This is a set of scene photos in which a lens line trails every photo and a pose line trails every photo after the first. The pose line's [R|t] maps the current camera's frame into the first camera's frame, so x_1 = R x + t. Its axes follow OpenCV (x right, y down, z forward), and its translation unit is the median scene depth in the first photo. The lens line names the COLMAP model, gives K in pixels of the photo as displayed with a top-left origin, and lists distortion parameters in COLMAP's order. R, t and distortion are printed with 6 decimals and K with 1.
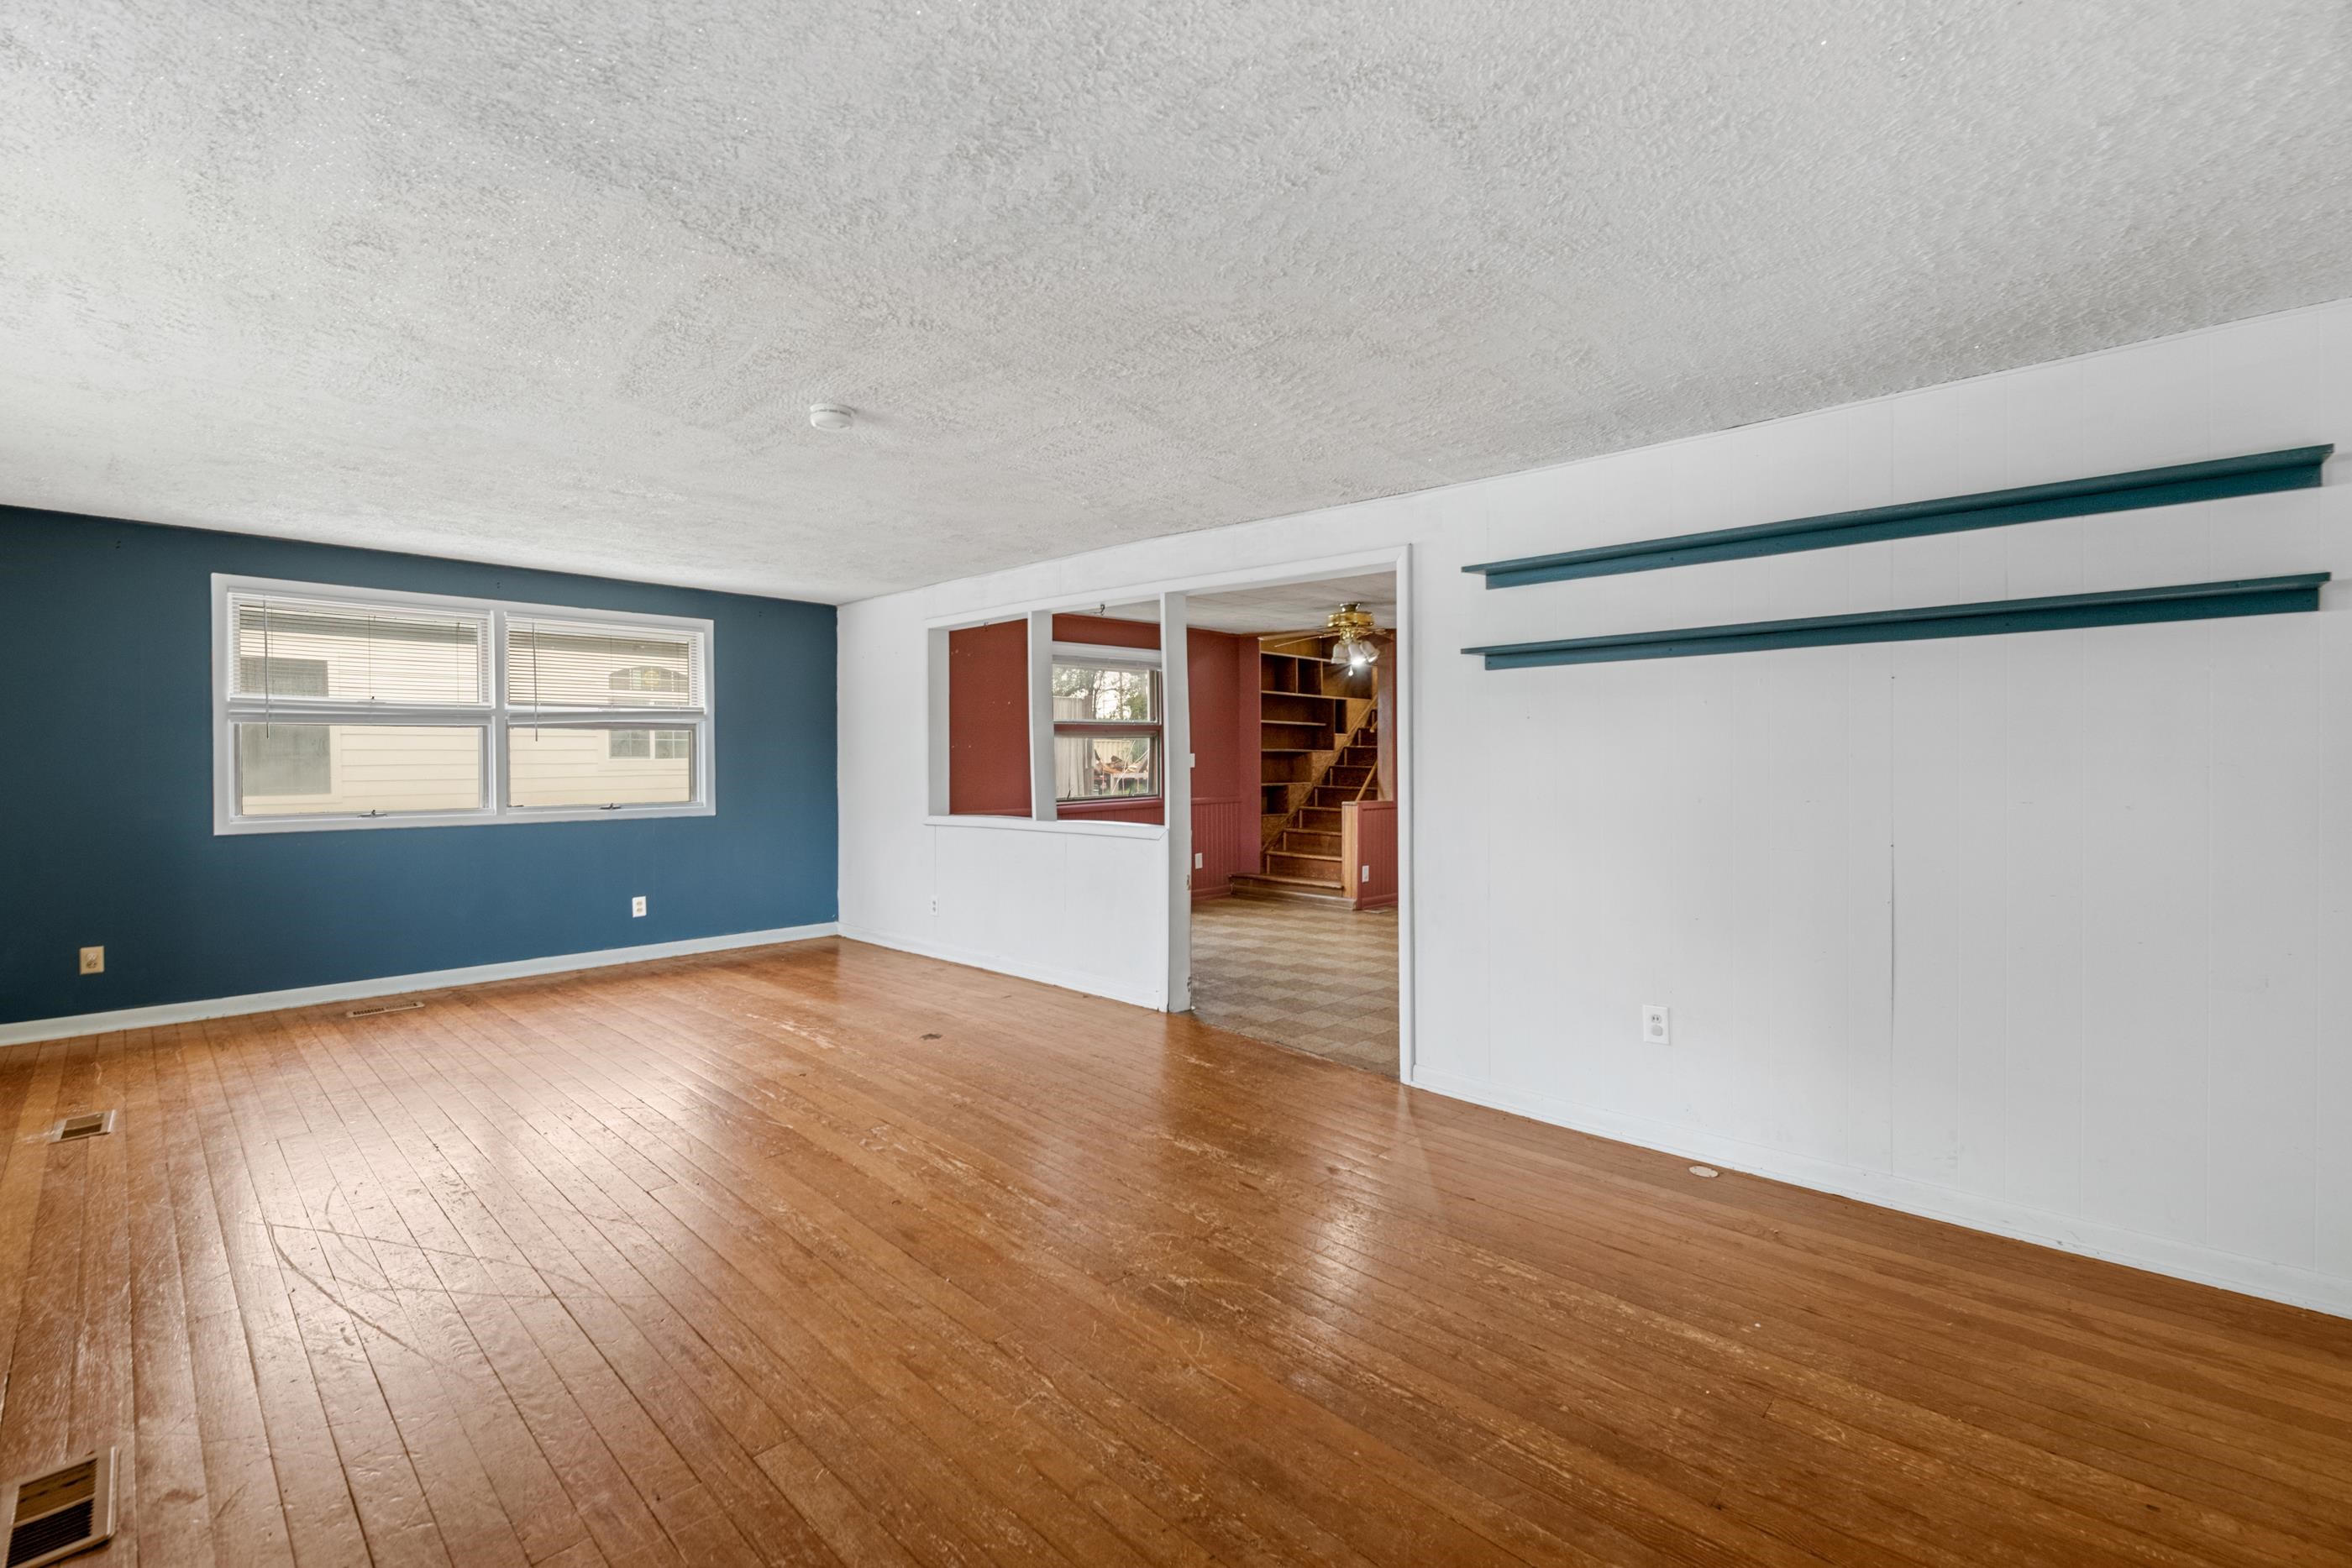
lens RADIAL K [[1003.7, 0, 1176.9], [0, 1003.7, 769.2], [0, 0, 1]] dist [-0.002408, -0.000333]
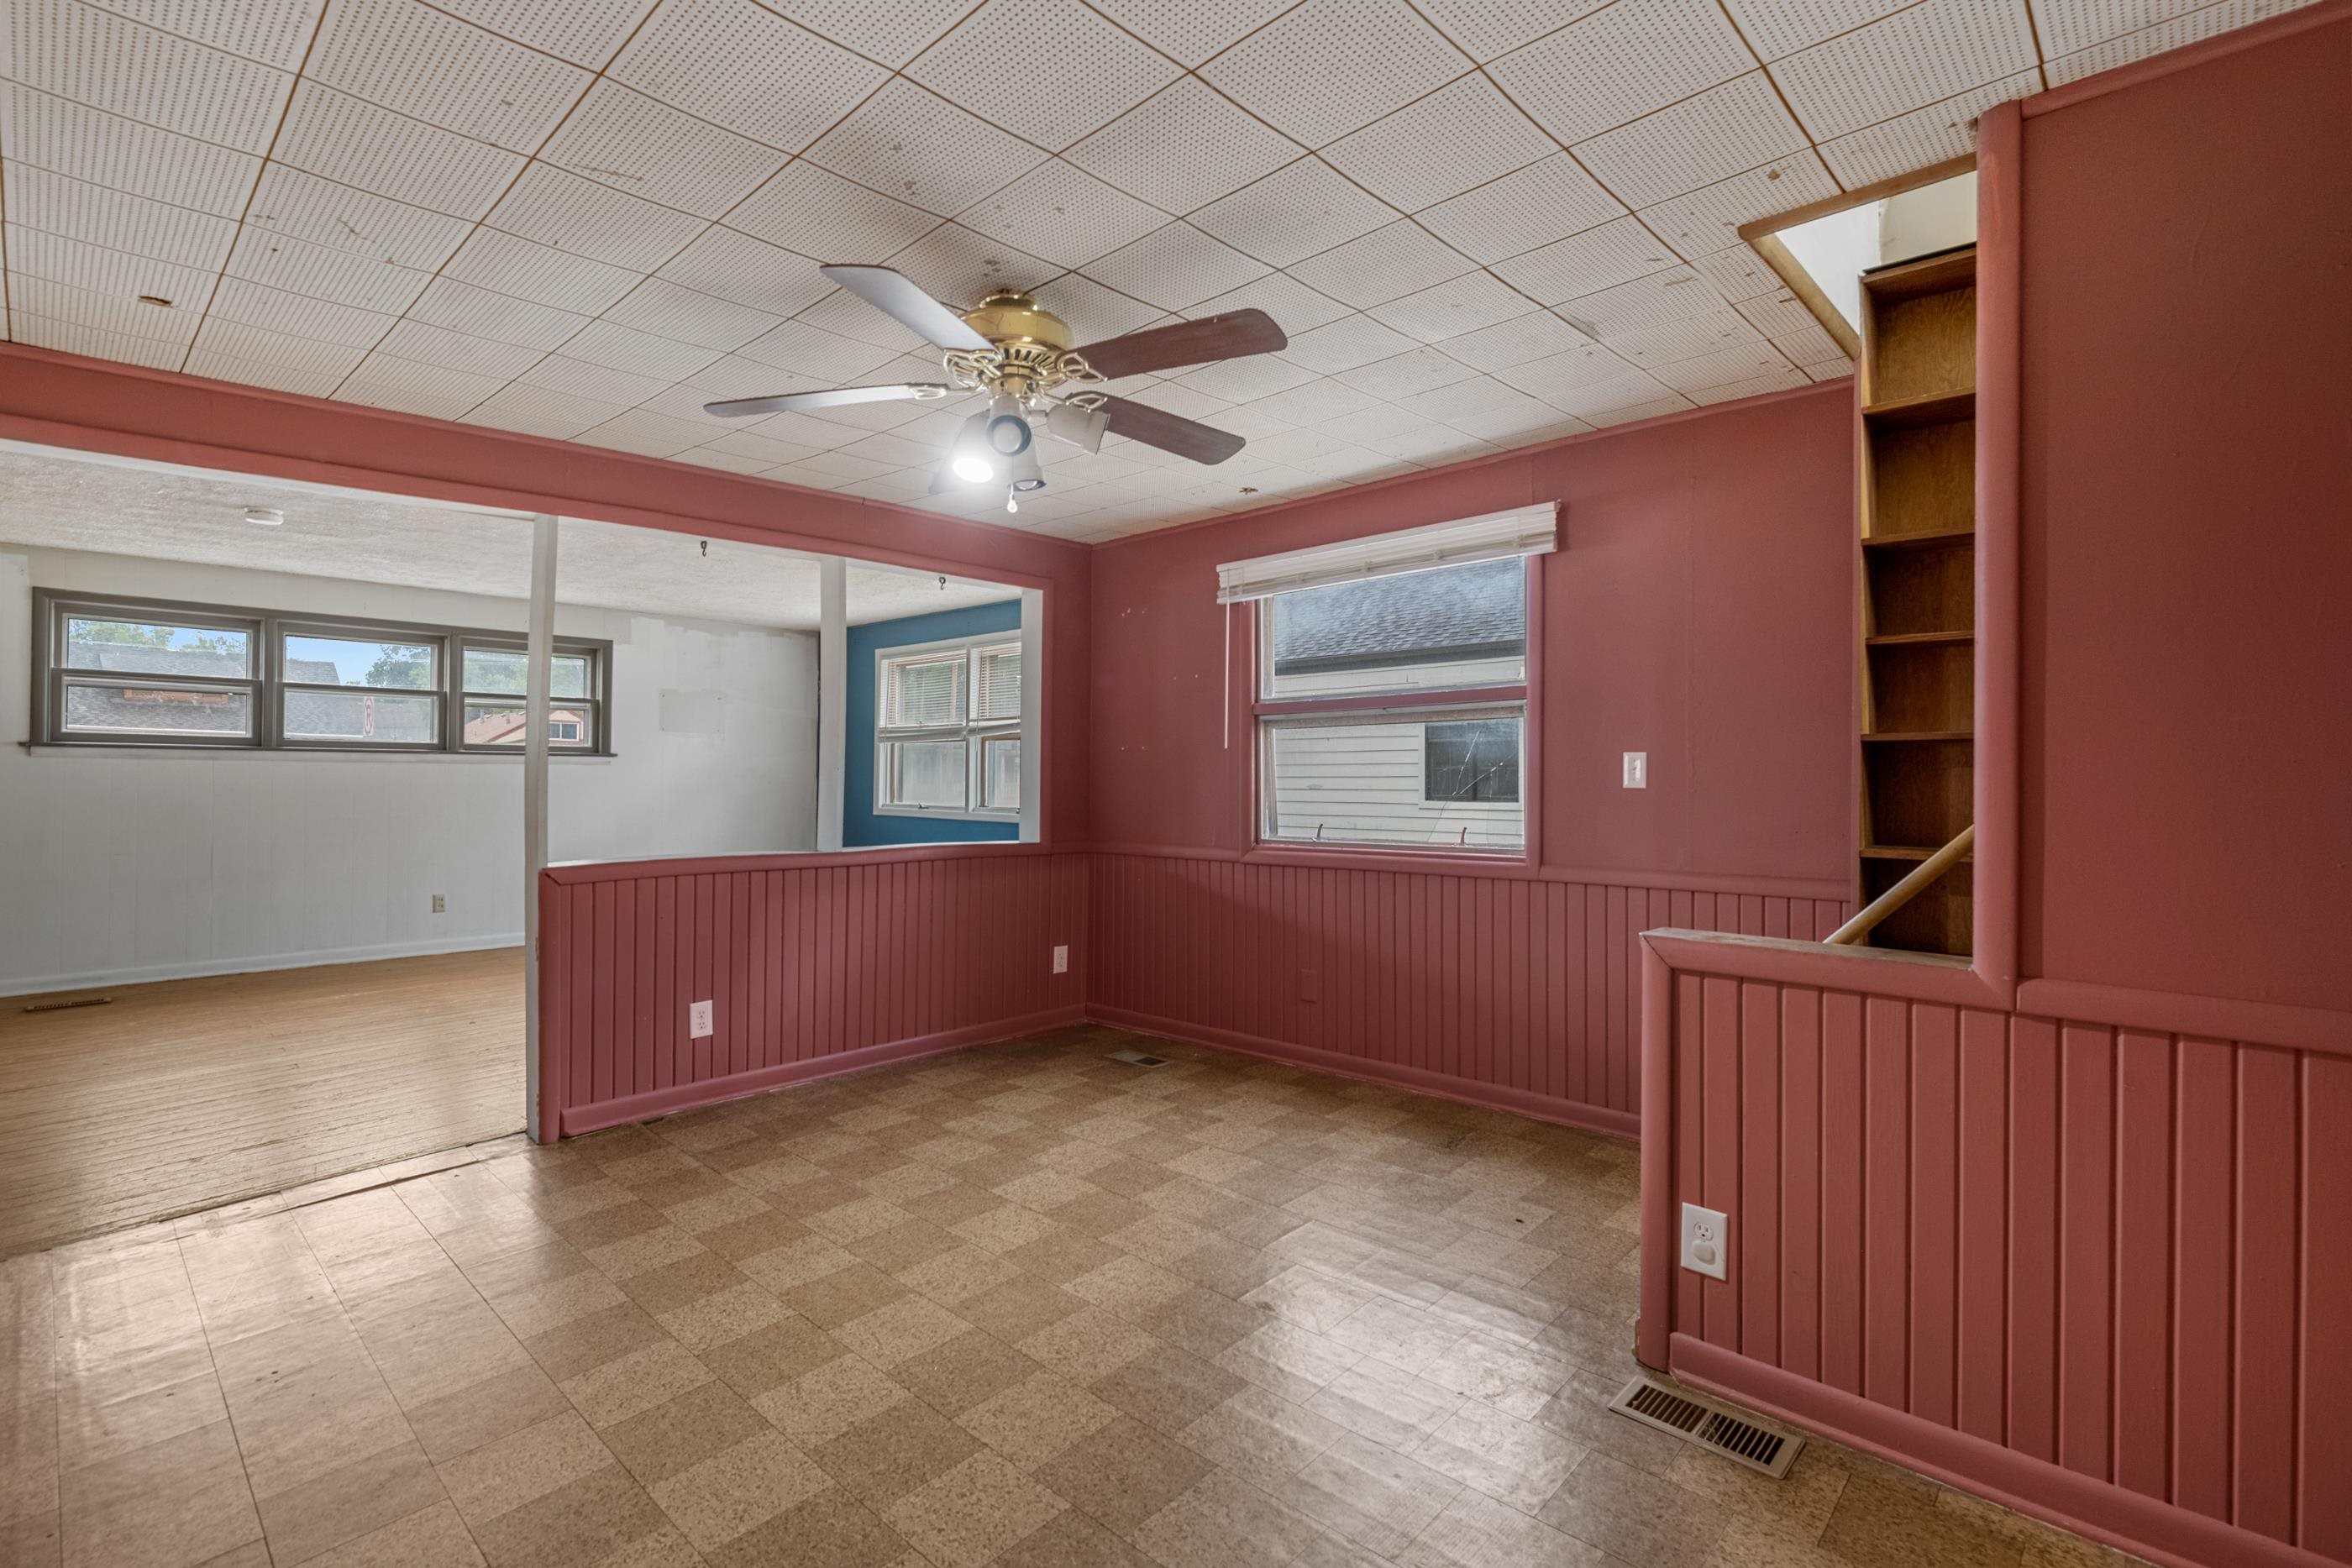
lens RADIAL K [[1088.5, 0, 1173.8], [0, 1088.5, 779.4], [0, 0, 1]] dist [-0.000007, -0.000177]
pose [[0.002023, 0.003626, -0.999991, 0.668002], [-0.010367, 0.999940, 0.003604, -0.001708], [0.999944, 0.010359, 0.002060, 1.332203]]
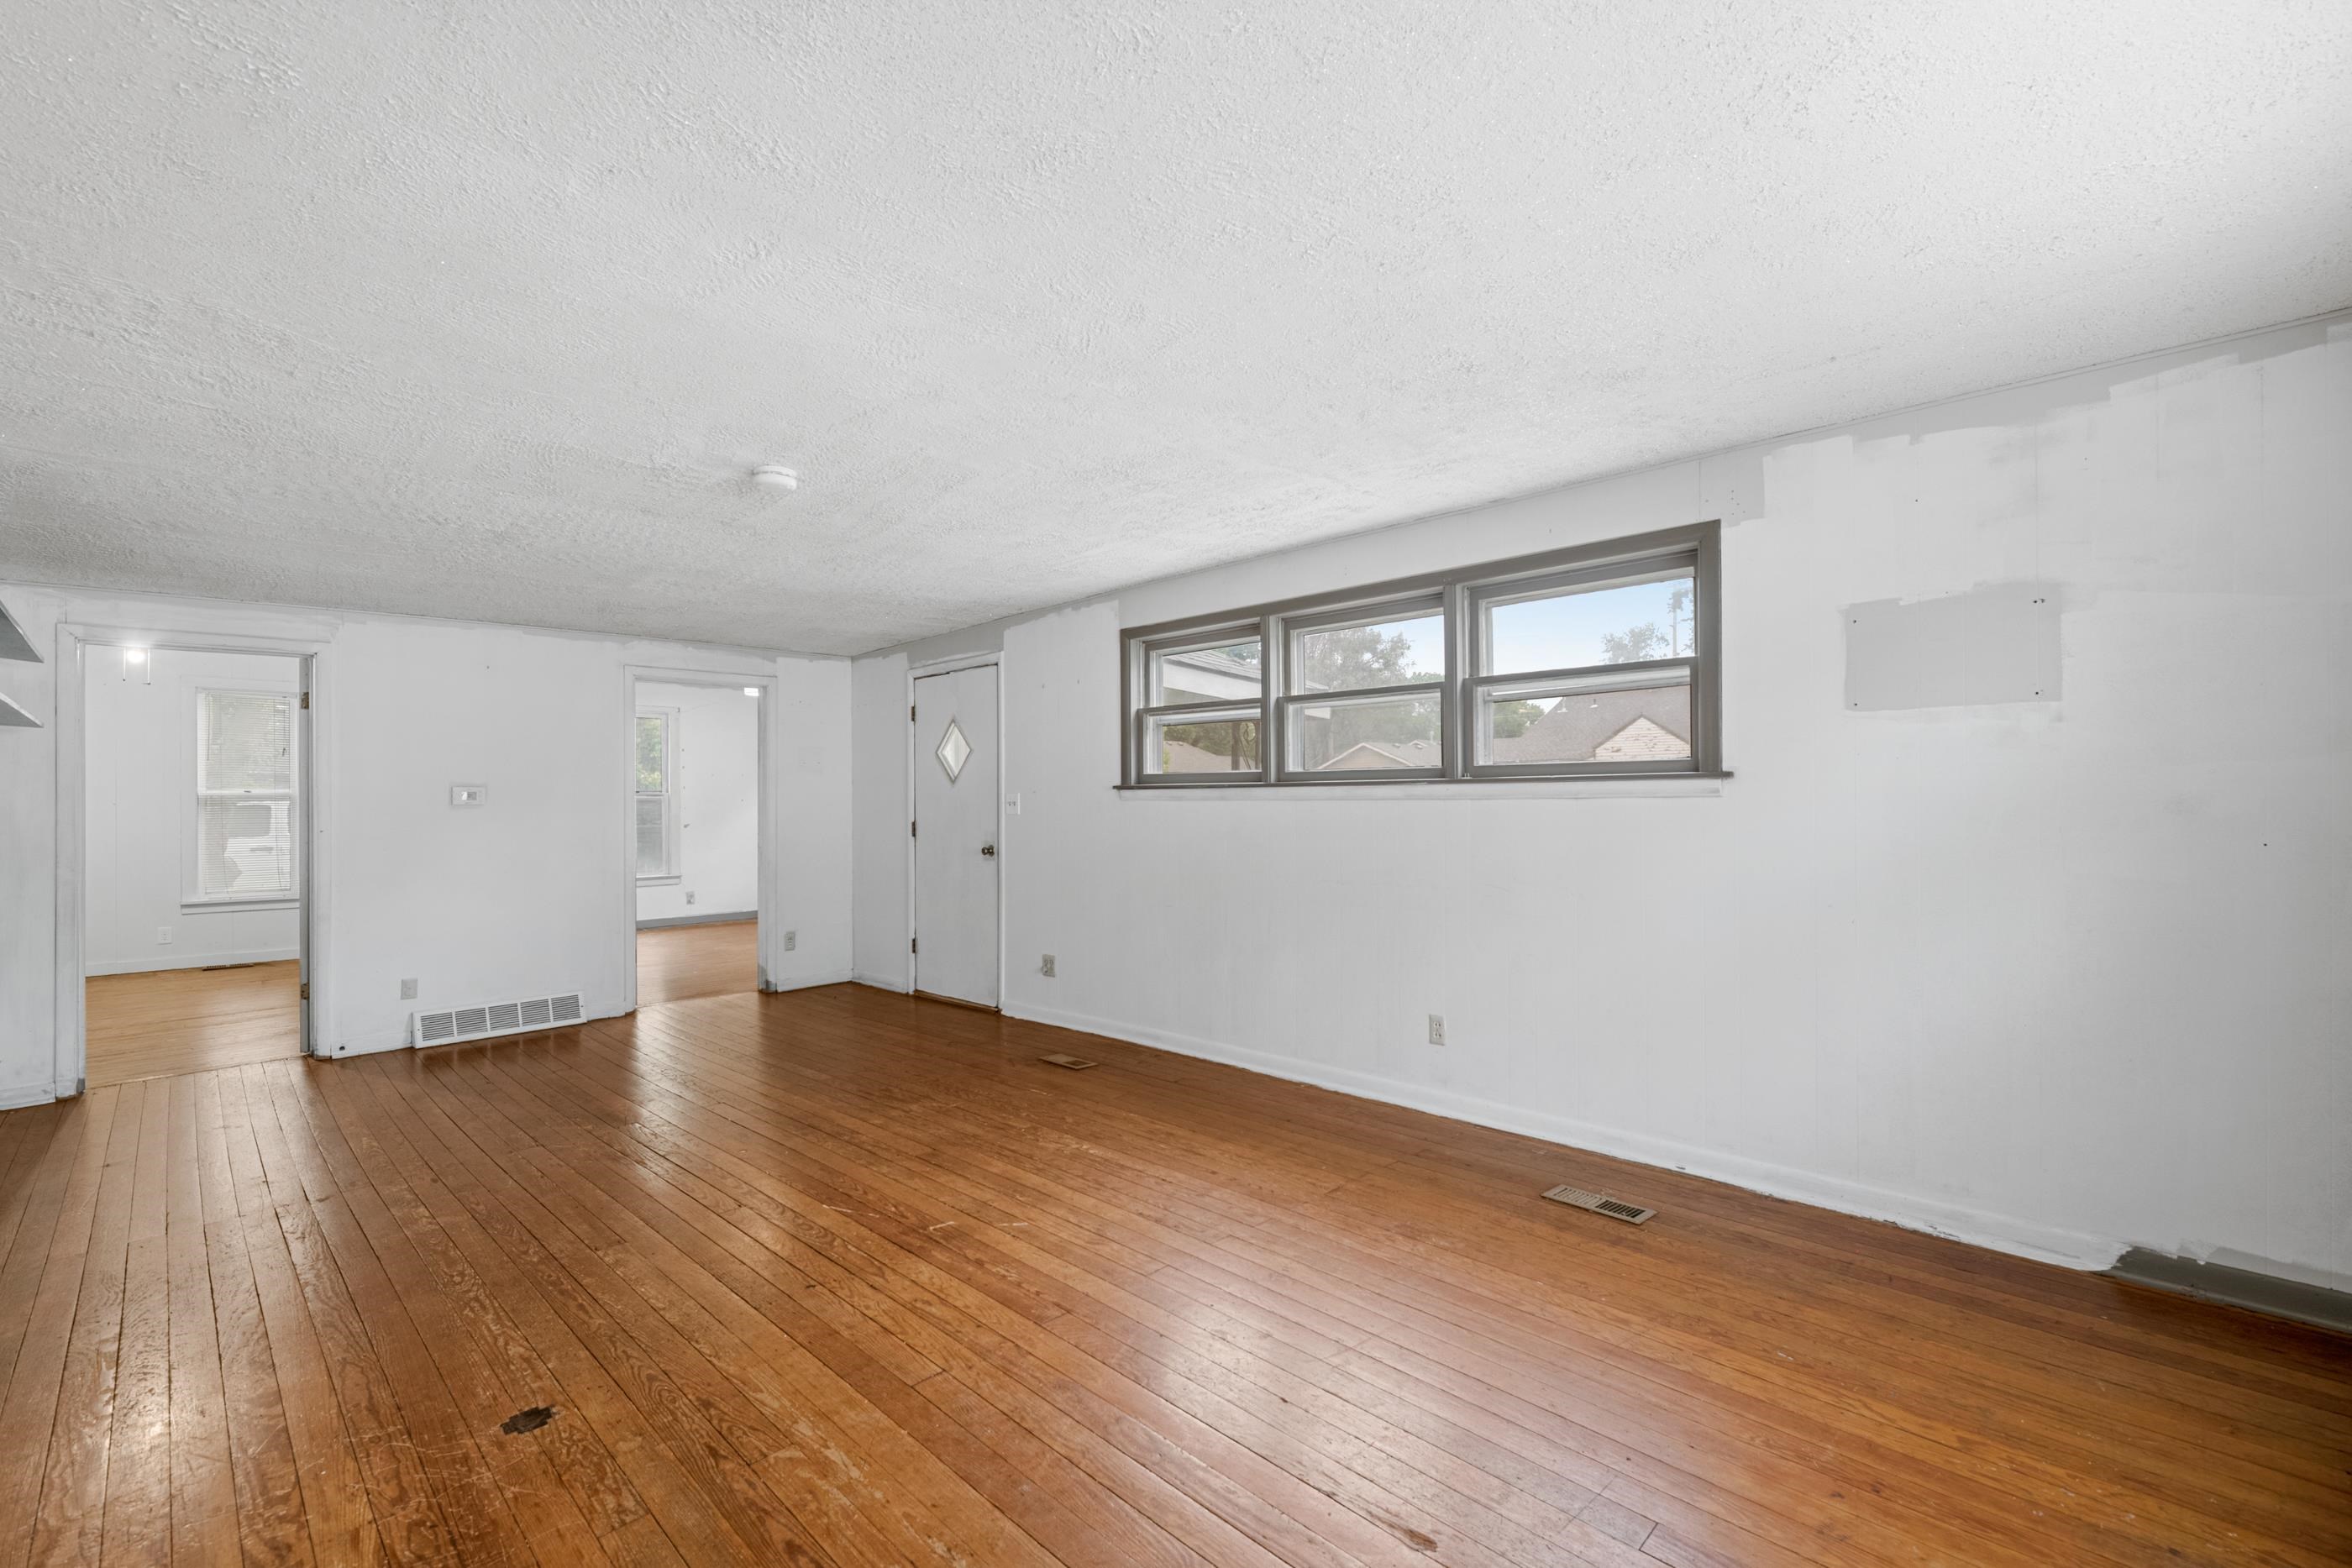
lens RADIAL K [[1003.7, 0, 1171.9], [0, 1003.7, 791.0], [0, 0, 1]] dist [-0.002408, -0.000333]
pose [[-0.999814, 0.013515, 0.013773, -0.498304], [0.013481, 0.999906, -0.002541, -0.014595], [-0.013806, -0.002355, -0.999902, 1.186631]]
